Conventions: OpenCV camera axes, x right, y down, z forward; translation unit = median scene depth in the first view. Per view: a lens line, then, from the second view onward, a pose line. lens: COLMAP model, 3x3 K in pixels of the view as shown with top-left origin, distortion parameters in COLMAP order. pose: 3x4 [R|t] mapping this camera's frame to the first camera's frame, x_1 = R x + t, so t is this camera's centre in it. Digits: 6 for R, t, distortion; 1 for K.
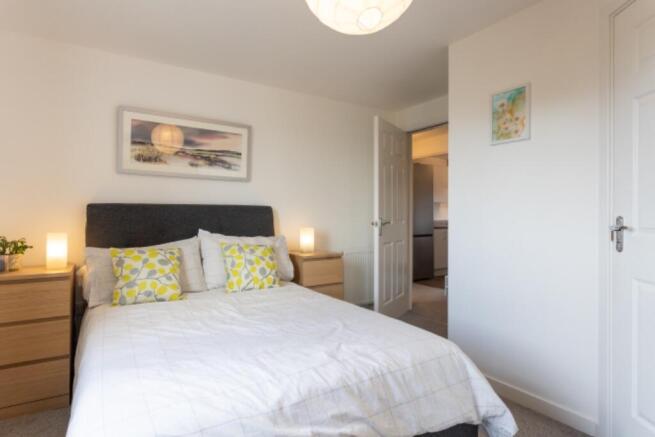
lens RADIAL K [[347.0, 0, 324.1], [0, 347.0, 217.2], [0, 0, 1]] dist [-0.007674, 0.000527]
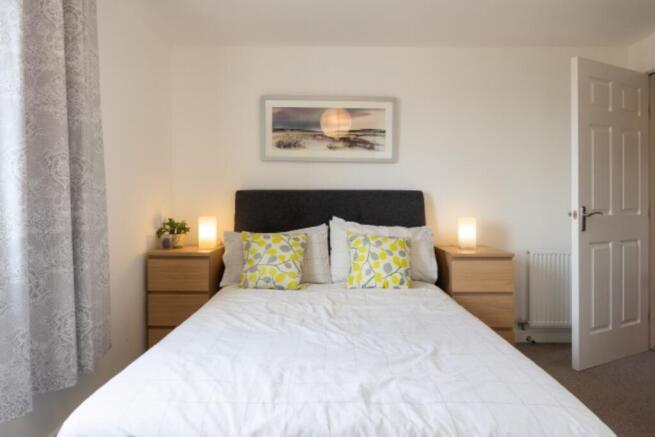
lens RADIAL K [[380.0, 0, 331.5], [0, 380.0, 207.0], [0, 0, 1]] dist [-0.004895, -0.001182]
pose [[0.847330, 0.007945, -0.531008, 0.196556], [-0.004822, 0.999962, 0.007266, 0.002500], [0.531046, -0.003596, 0.847336, 0.147426]]
